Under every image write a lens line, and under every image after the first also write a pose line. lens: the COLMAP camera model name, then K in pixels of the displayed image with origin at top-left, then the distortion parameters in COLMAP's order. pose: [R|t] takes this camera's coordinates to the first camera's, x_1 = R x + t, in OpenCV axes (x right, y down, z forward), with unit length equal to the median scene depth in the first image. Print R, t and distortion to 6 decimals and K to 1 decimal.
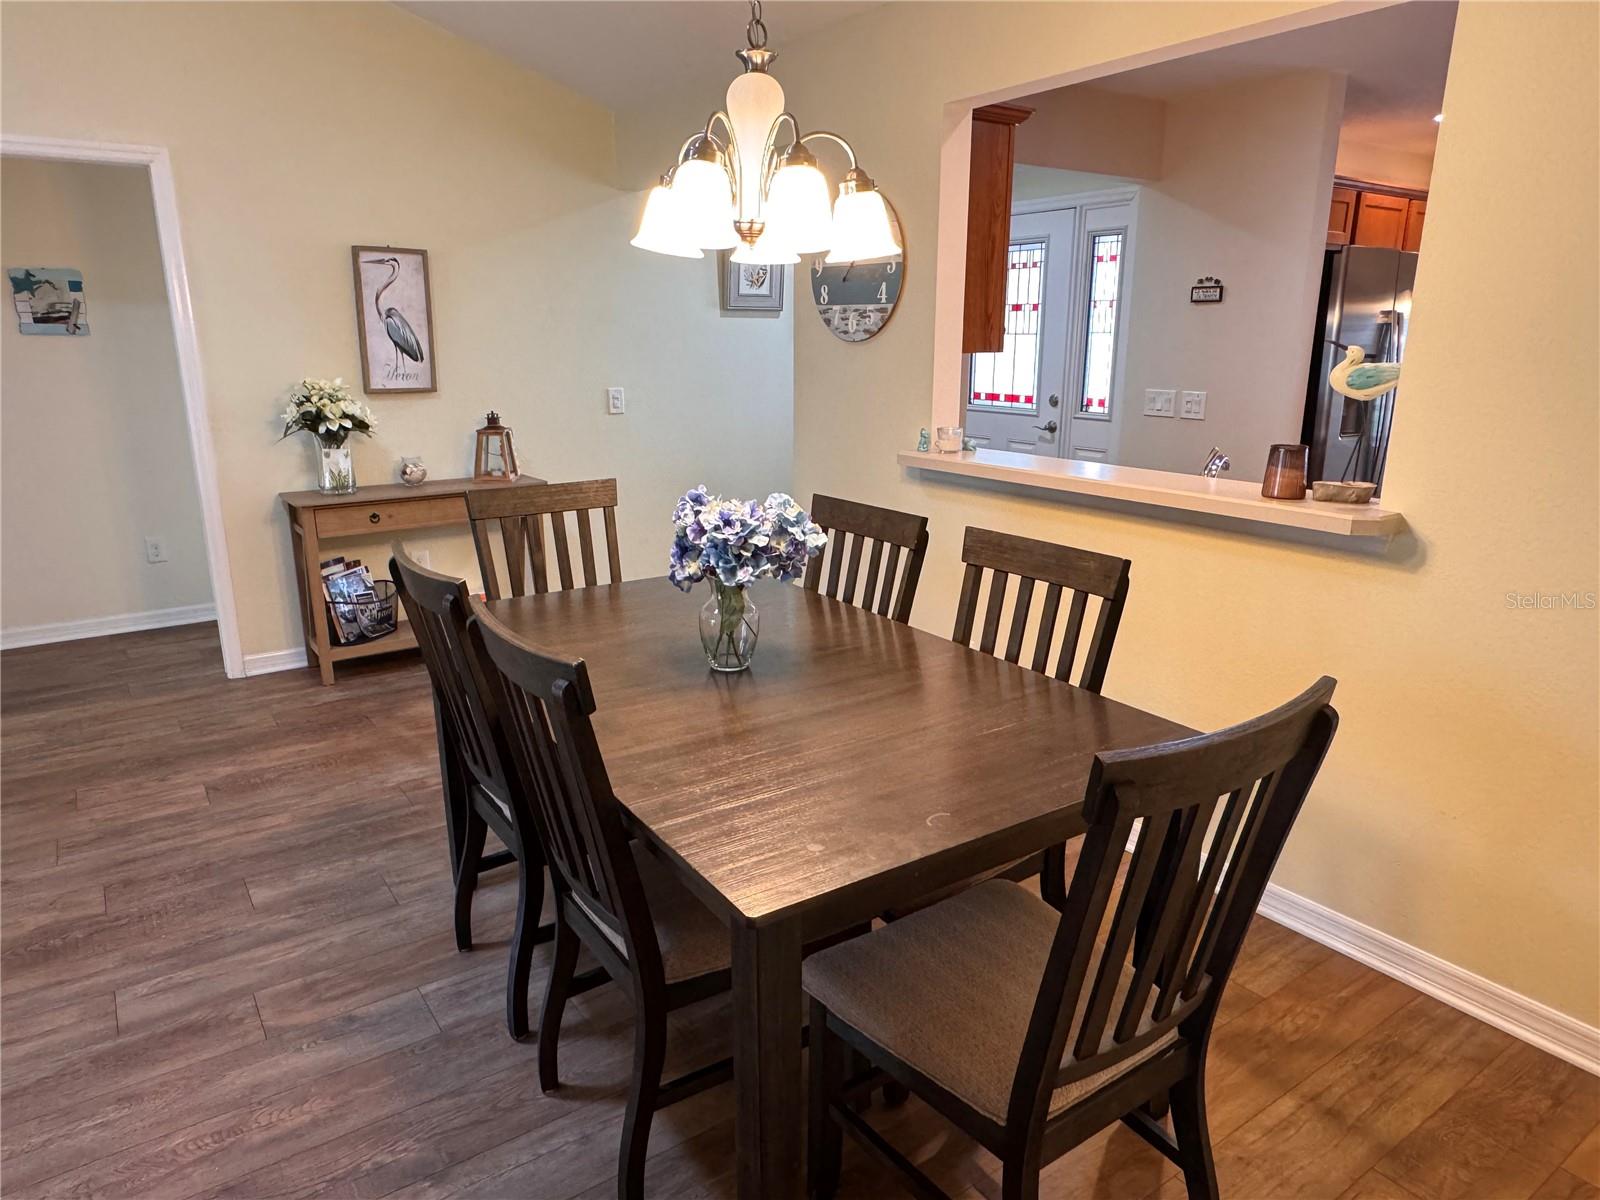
lens RADIAL K [[1031.3, 0, 800.0], [0, 1031.3, 606.4], [0, 0, 1]] dist [-0.008212, 0.004224]
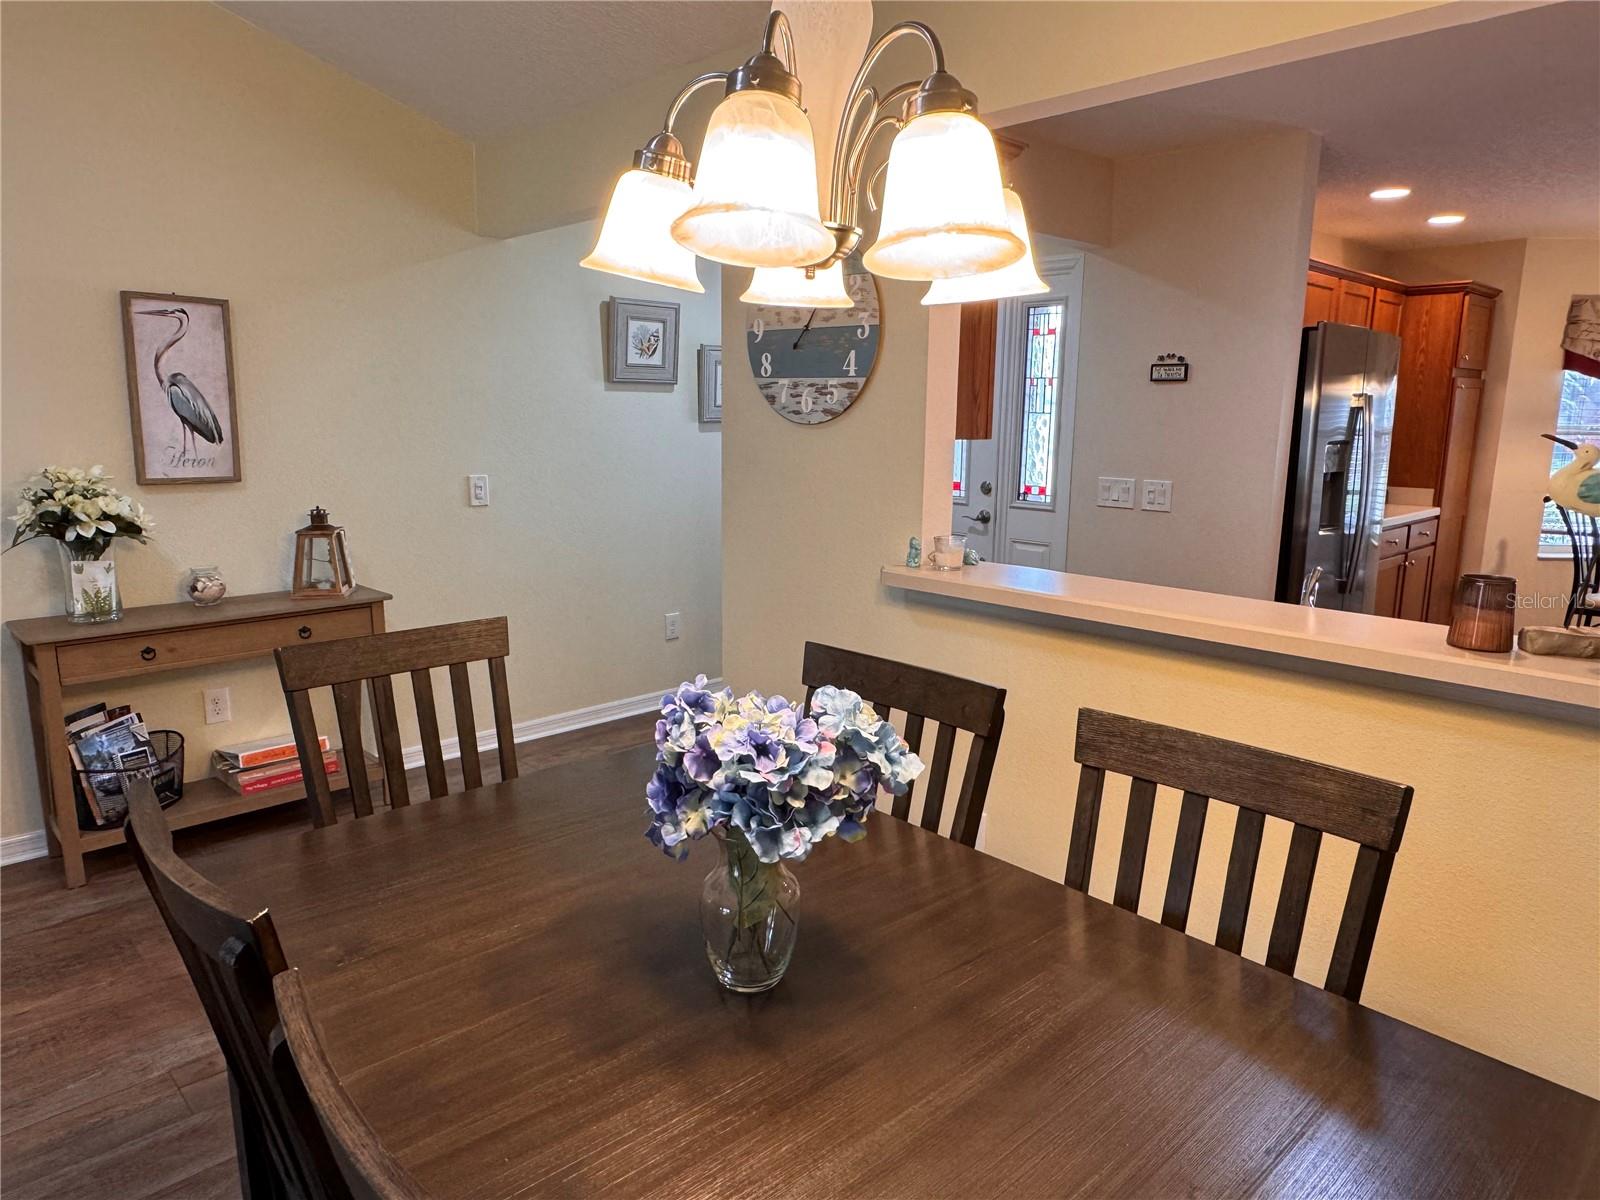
lens RADIAL K [[1031.3, 0, 800.0], [0, 1031.3, 606.3], [0, 0, 1]] dist [-0.008212, 0.004224]
pose [[0.988373, -0.018218, 0.150953, -0.072198], [0.028490, 0.997402, -0.066164, -0.065583], [-0.149356, 0.069696, 0.986324, 0.231865]]
